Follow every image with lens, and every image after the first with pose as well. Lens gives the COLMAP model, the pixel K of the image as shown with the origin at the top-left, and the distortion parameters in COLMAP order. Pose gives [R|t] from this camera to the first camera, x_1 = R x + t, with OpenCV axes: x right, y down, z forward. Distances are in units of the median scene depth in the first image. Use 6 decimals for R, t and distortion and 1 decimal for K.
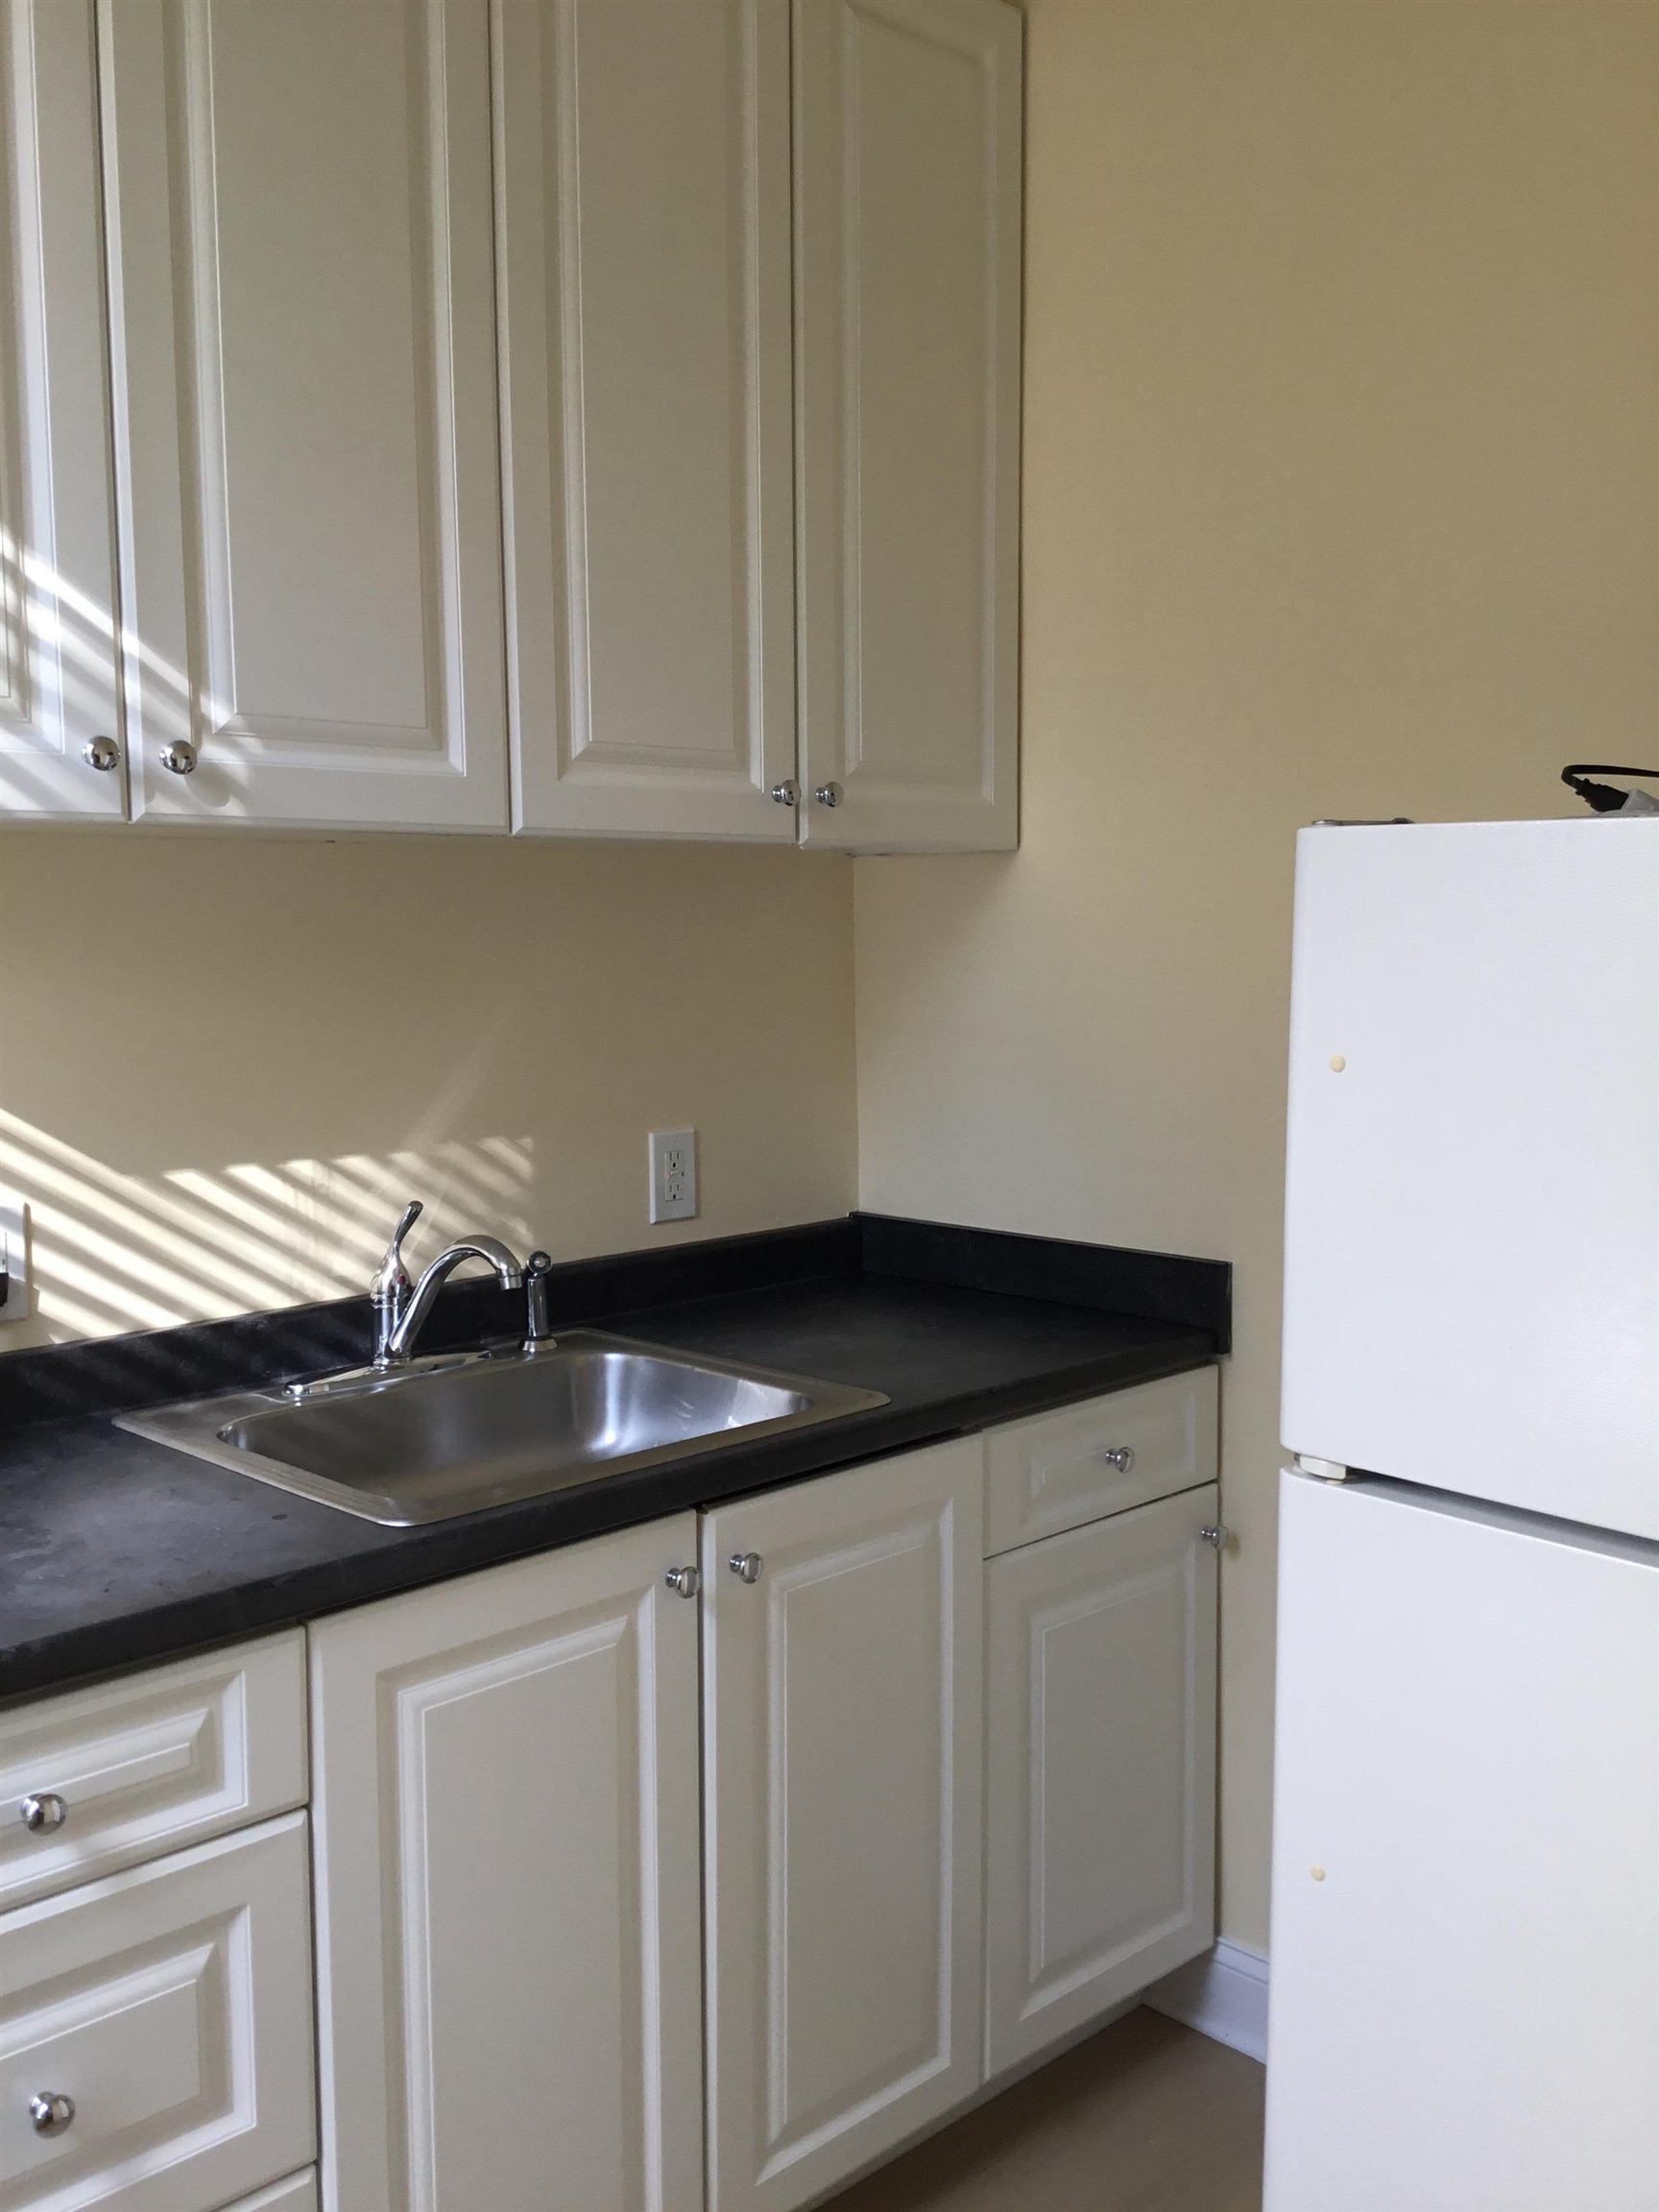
lens RADIAL K [[1983.0, 0, 829.5], [0, 1983.0, 1106.0], [0, 0, 1]] dist [0.135503, -0.266756]
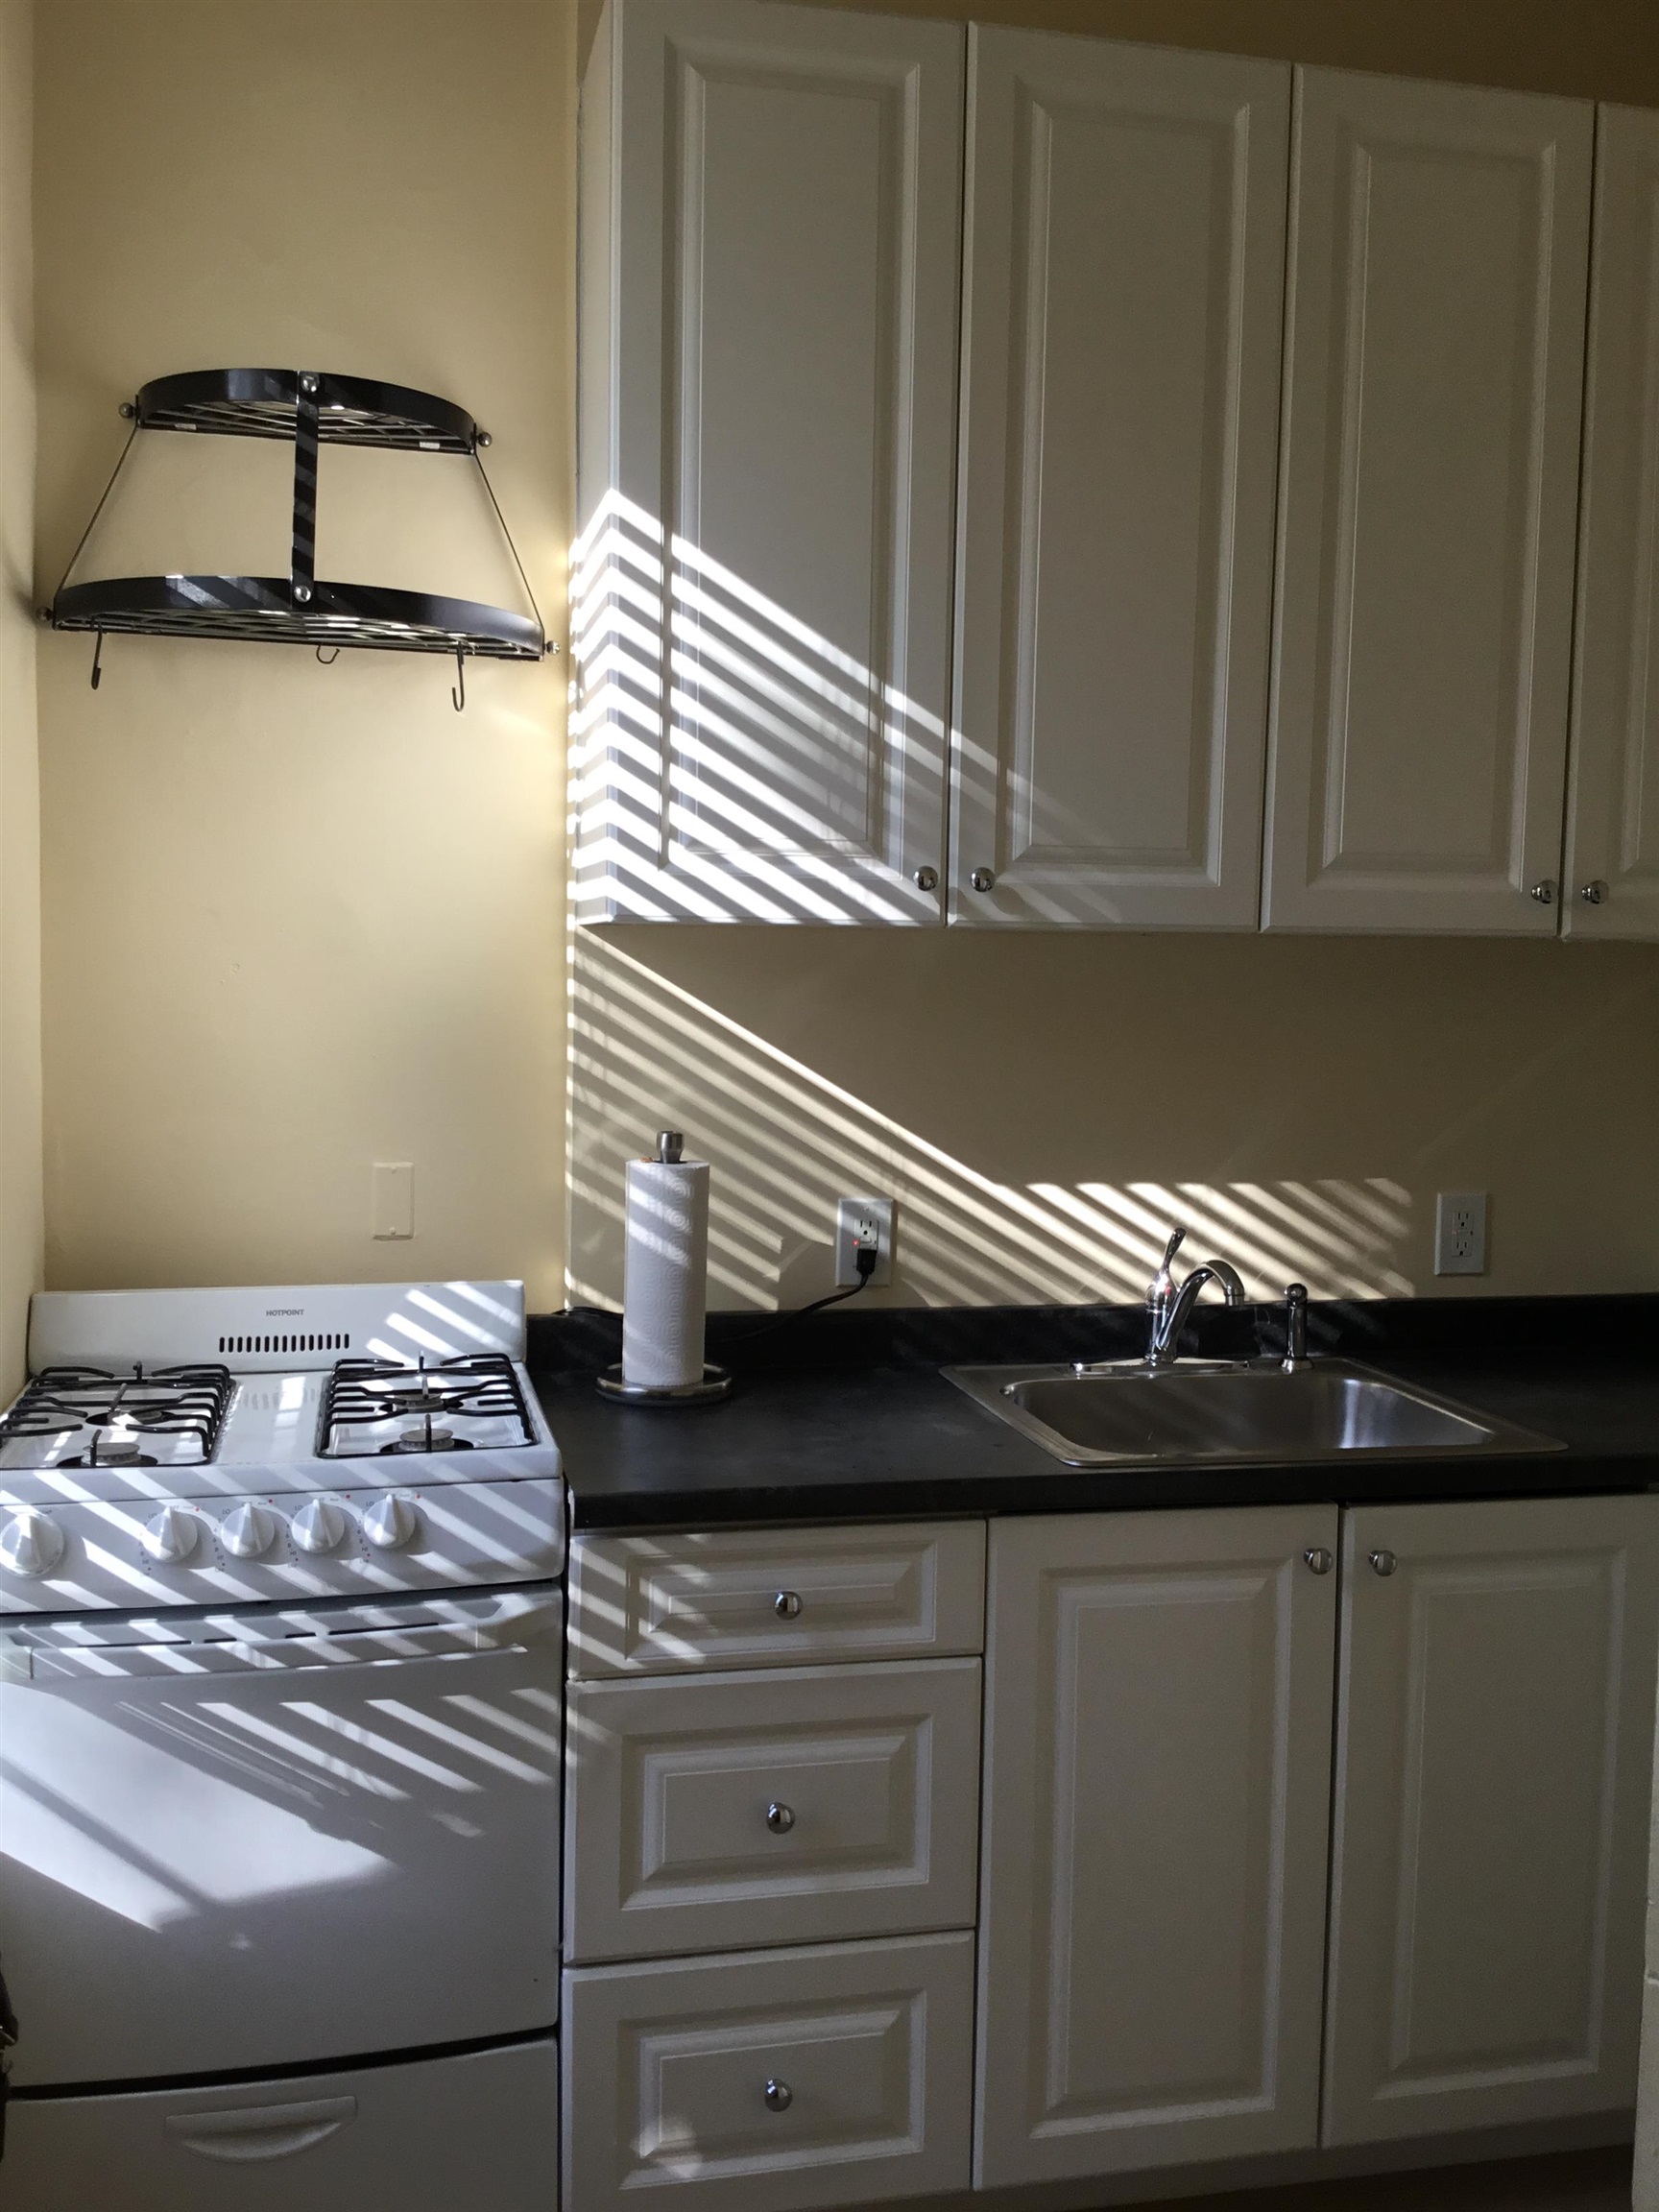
lens RADIAL K [[1983.0, 0, 829.5], [0, 1983.0, 1106.0], [0, 0, 1]] dist [0.135503, -0.266756]
pose [[0.851541, 0.058122, -0.521057, 0.250332], [-0.072032, 0.997381, -0.006464, -0.003672], [0.519317, 0.043037, 0.853497, -0.164191]]
